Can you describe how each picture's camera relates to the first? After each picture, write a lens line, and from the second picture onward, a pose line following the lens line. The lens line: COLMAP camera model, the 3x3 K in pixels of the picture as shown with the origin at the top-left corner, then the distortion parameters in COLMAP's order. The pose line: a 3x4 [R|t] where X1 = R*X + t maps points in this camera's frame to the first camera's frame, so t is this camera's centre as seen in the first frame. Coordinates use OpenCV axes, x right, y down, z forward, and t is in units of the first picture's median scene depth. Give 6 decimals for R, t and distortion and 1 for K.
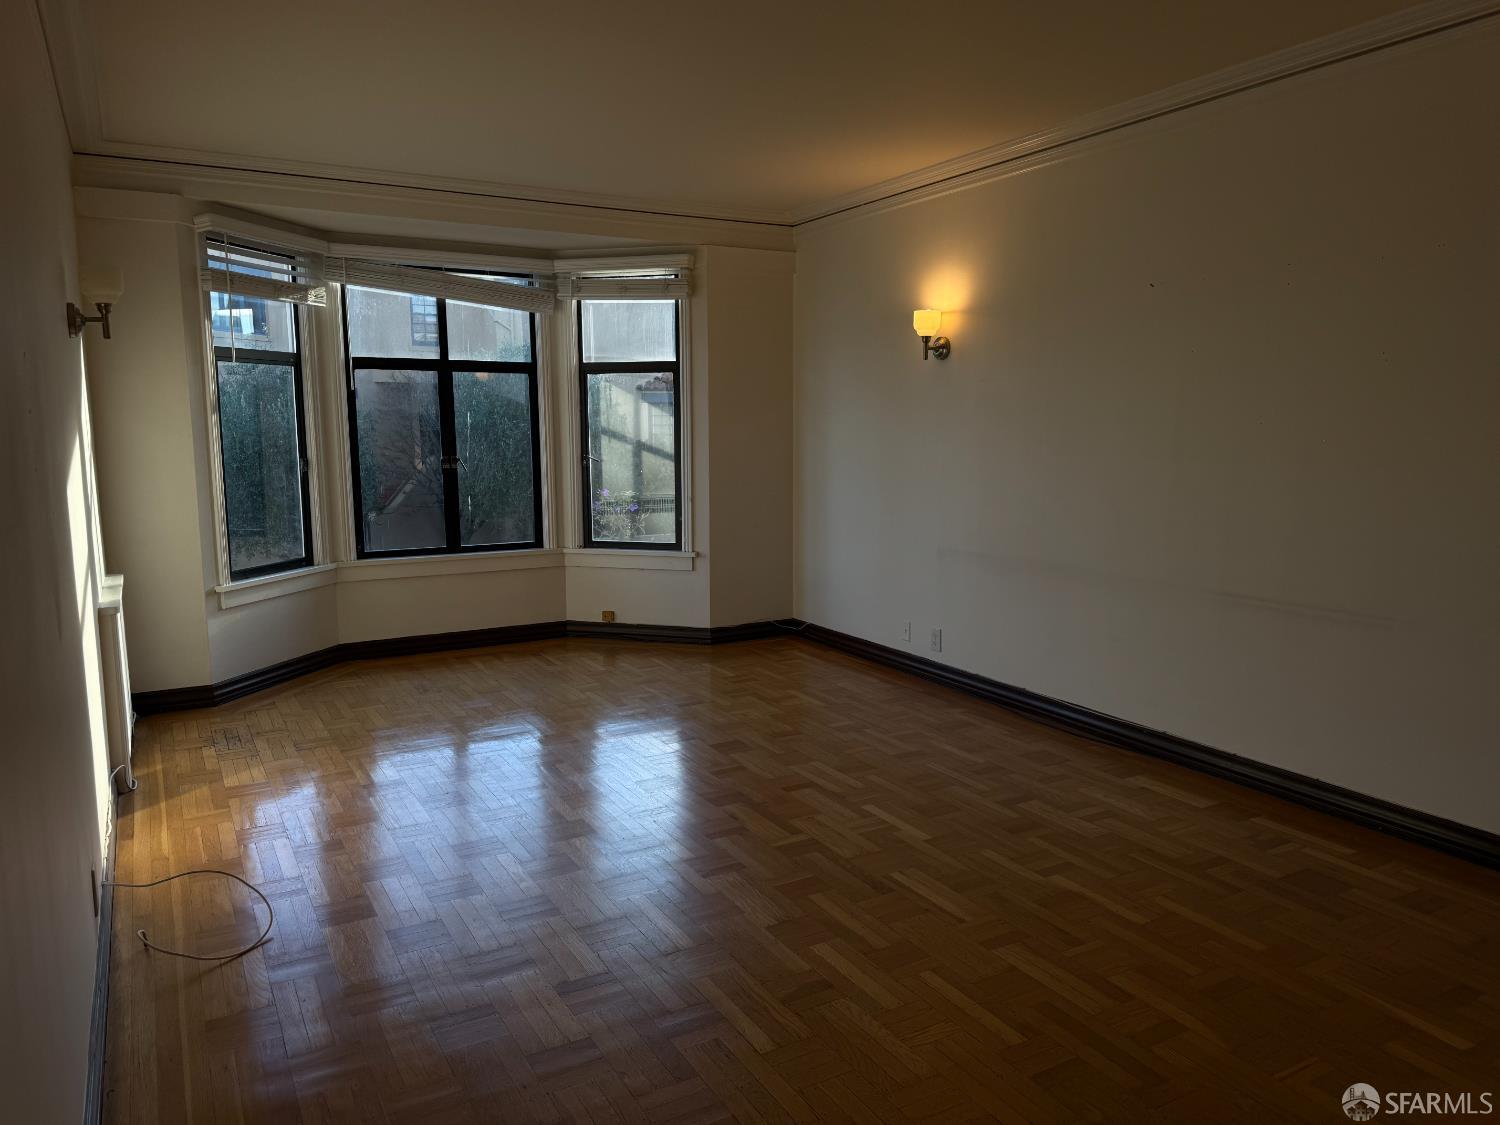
lens RADIAL K [[1050.3, 0, 752.7], [0, 1050.3, 564.8], [0, 0, 1]] dist [0.133911, -0.227773]
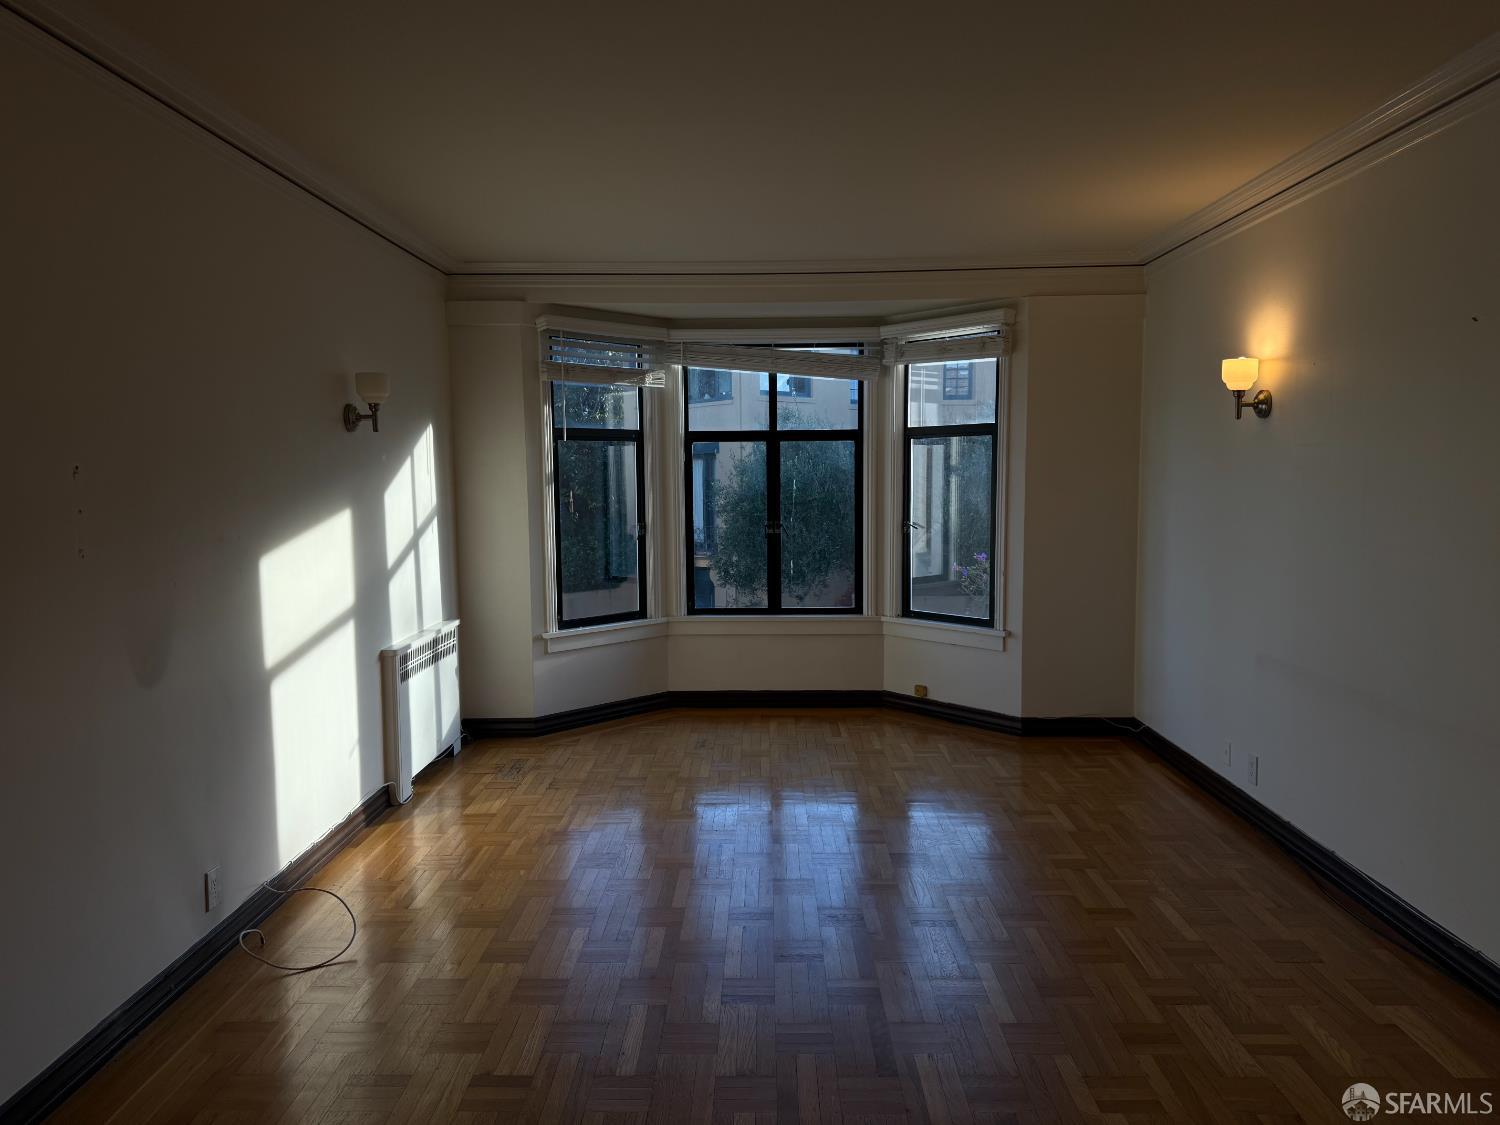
lens RADIAL K [[1050.3, 0, 752.7], [0, 1050.3, 564.8], [0, 0, 1]] dist [0.133911, -0.227773]
pose [[0.858273, 0.044032, -0.511301, 0.228225], [-0.065090, 0.997606, -0.023348, -0.034646], [0.509050, 0.053319, 0.859084, 0.104488]]
